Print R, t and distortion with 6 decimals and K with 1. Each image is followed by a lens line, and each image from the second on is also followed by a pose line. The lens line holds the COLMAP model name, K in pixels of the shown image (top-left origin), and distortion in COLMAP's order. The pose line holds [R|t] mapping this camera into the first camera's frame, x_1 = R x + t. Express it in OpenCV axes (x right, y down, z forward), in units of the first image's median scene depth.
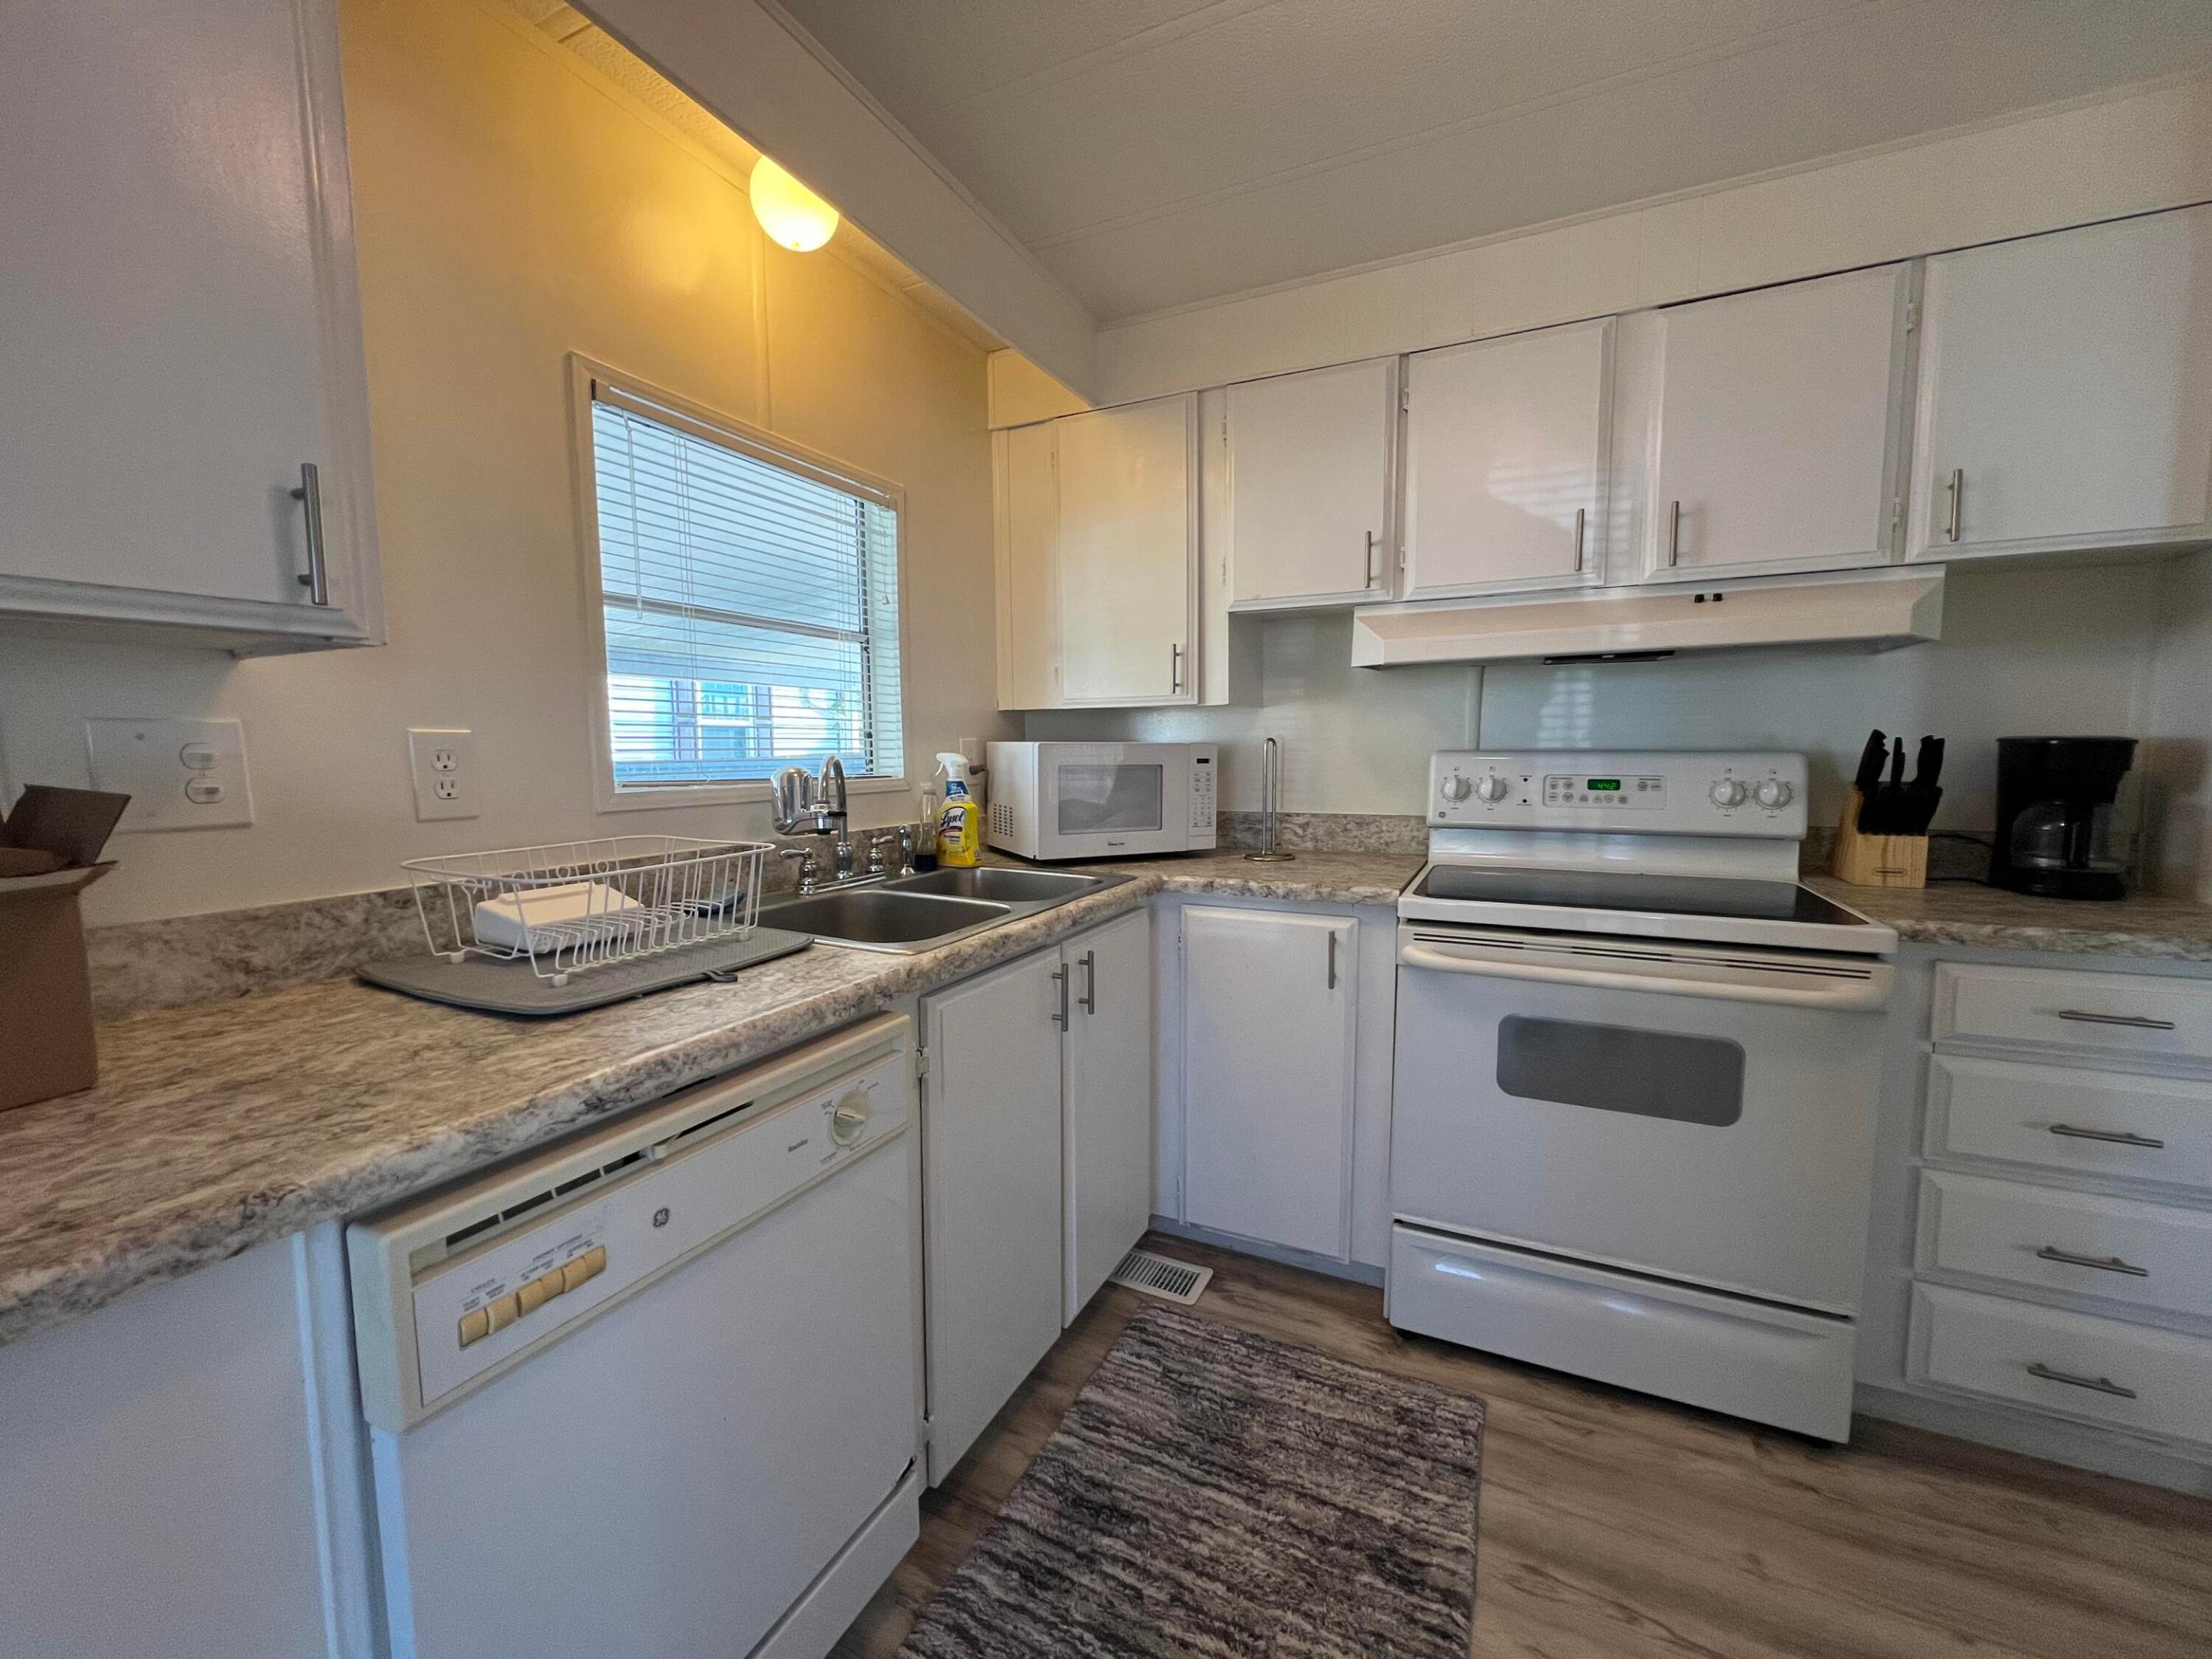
lens RADIAL K [[885.3, 0, 1110.0], [0, 885.3, 833.3], [0, 0, 1]] dist [-0.001805, 0.000589]
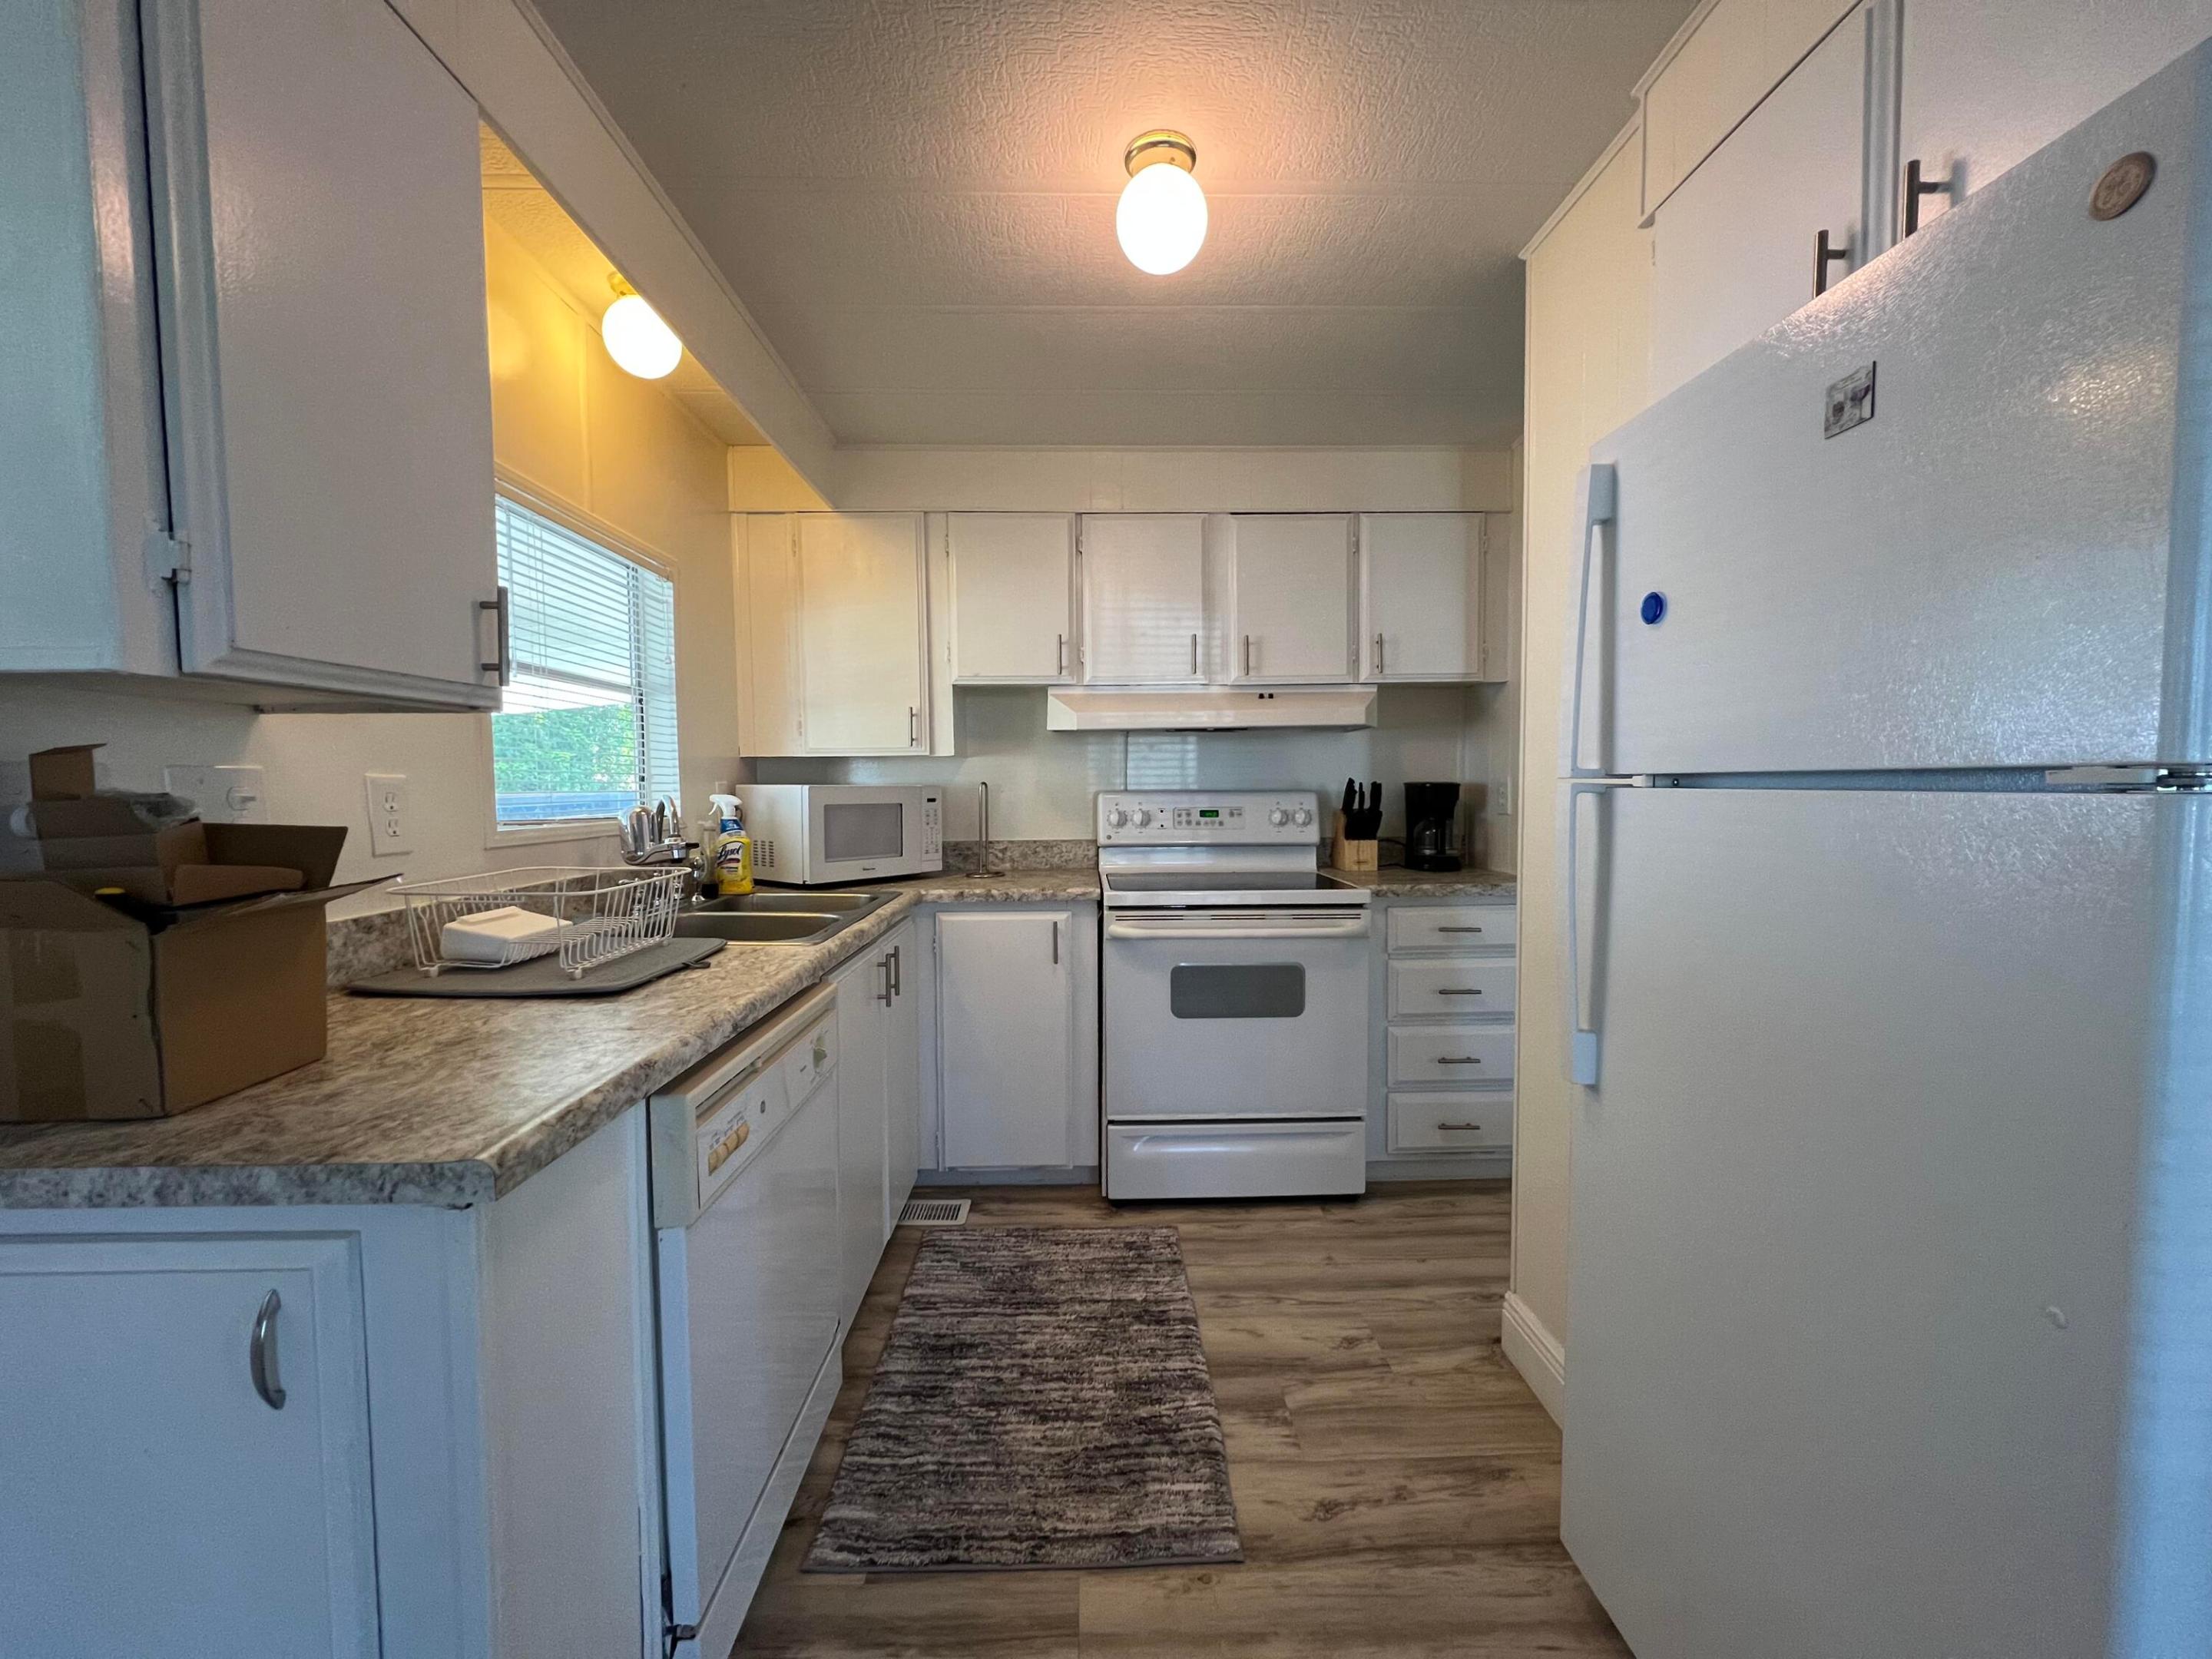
lens RADIAL K [[885.3, 0, 1110.0], [0, 885.3, 833.3], [0, 0, 1]] dist [-0.001805, 0.000589]
pose [[0.890067, -0.024619, 0.455165, -0.312147], [0.046294, 0.998260, -0.036534, 0.028536], [-0.453473, 0.053589, 0.889657, -0.286977]]
